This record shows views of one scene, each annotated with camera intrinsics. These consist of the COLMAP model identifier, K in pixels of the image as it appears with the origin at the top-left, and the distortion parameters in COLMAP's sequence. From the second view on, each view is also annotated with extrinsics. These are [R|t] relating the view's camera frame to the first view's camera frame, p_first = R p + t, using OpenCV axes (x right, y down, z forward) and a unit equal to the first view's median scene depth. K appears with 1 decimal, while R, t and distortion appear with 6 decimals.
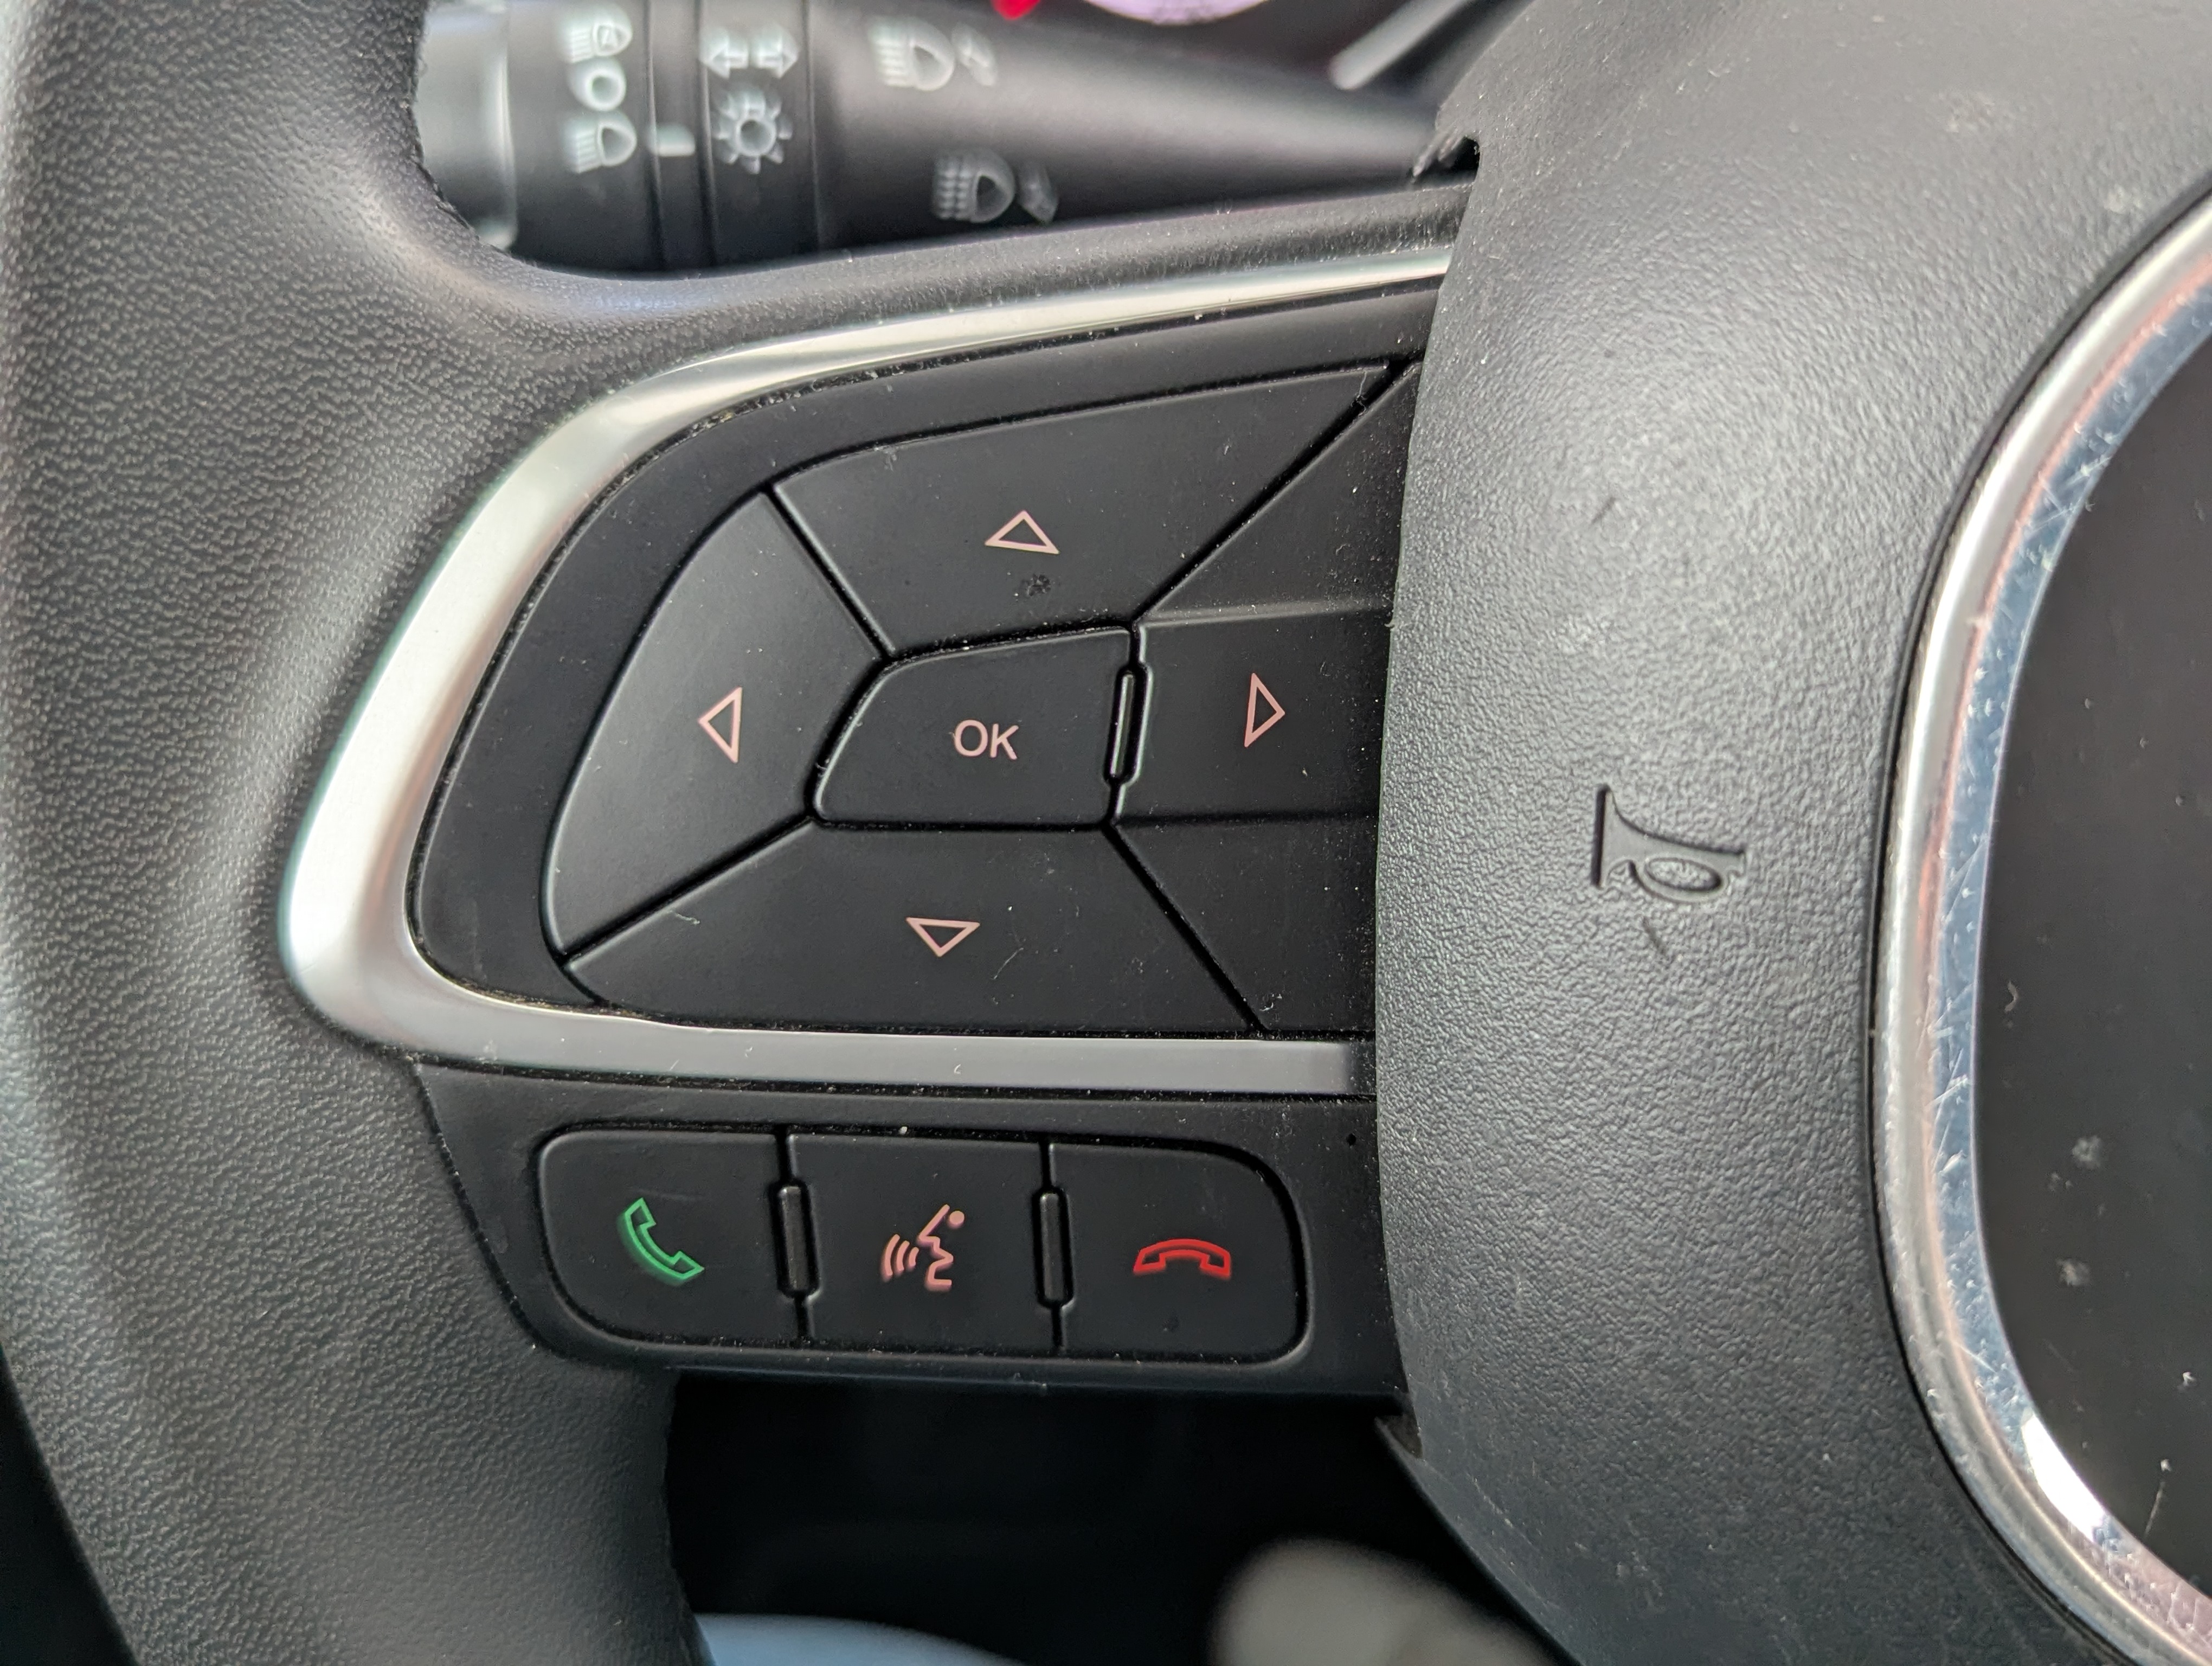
lens RADIAL K [[2214.1, 0, 1107.2], [0, 2214.1, 858.9], [0, 0, 1]] dist [0.006802, 0.049840]
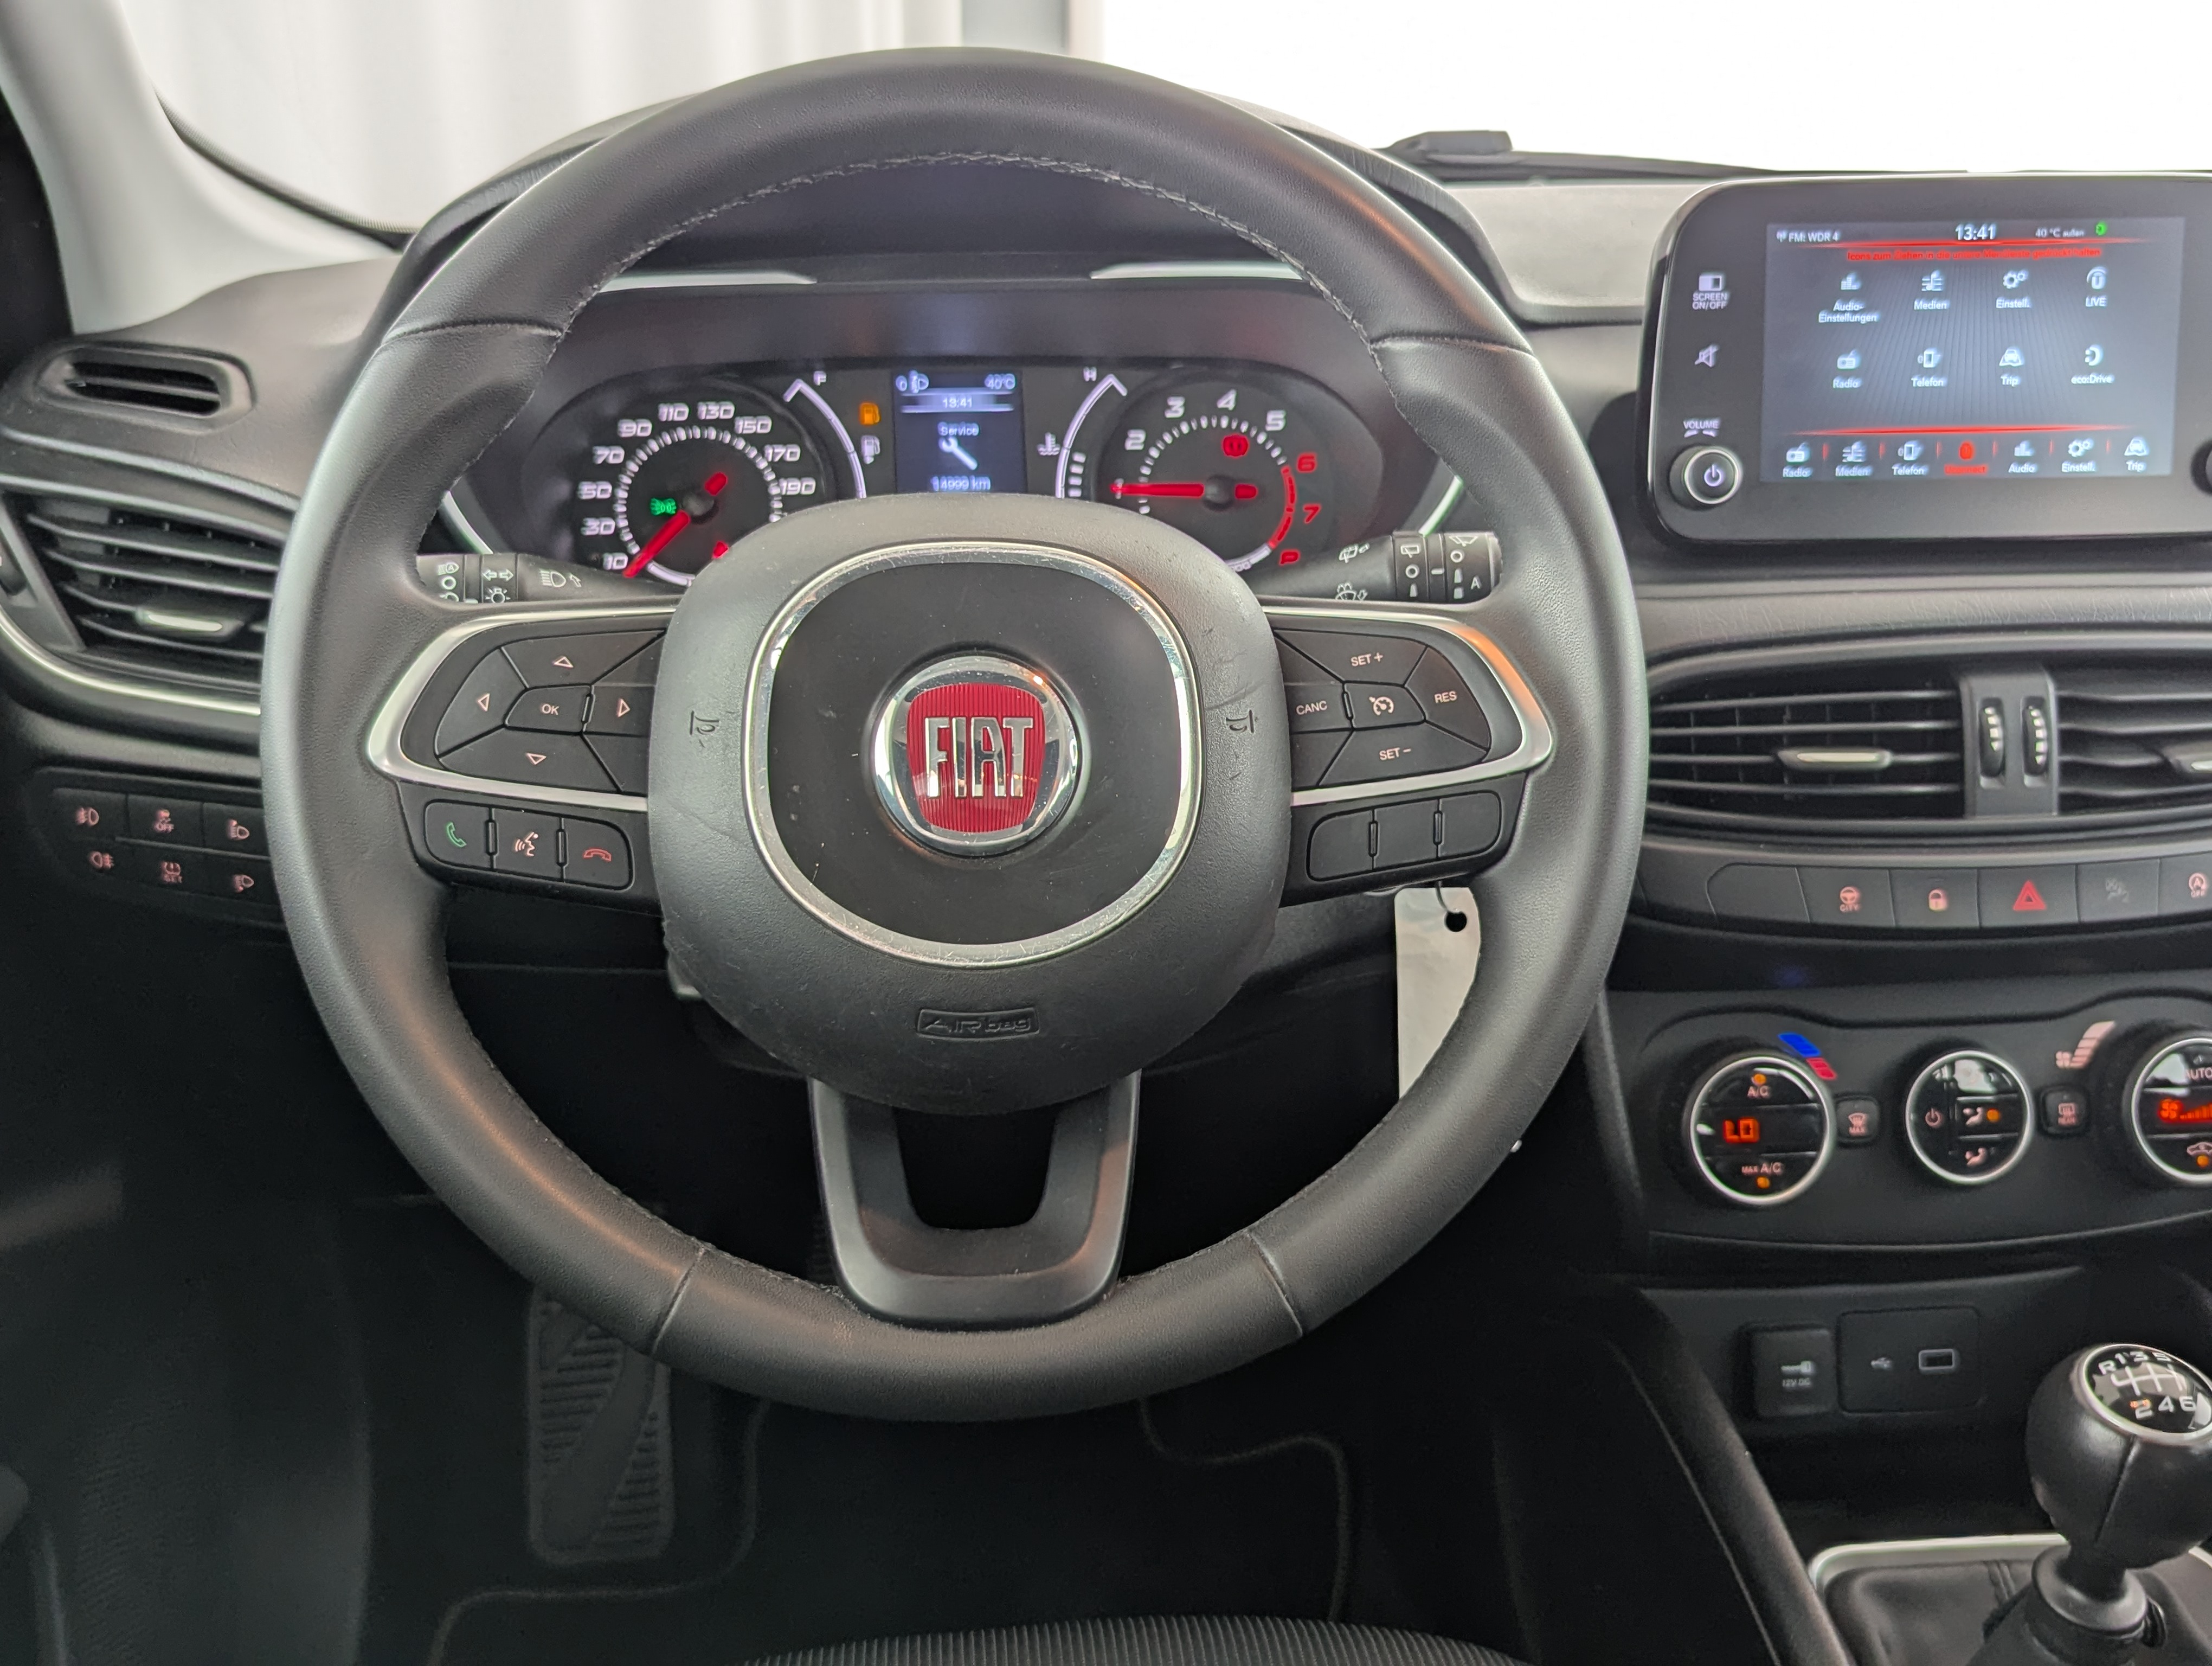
lens RADIAL K [[2214.1, 0, 1107.2], [0, 2214.1, 858.9], [0, 0, 1]] dist [0.006802, 0.049840]
pose [[0.991156, 0.029815, 0.129312, 0.430804], [0.011571, 0.951308, -0.308024, 1.436776], [-0.132200, 0.306796, 0.942549, -2.812744]]
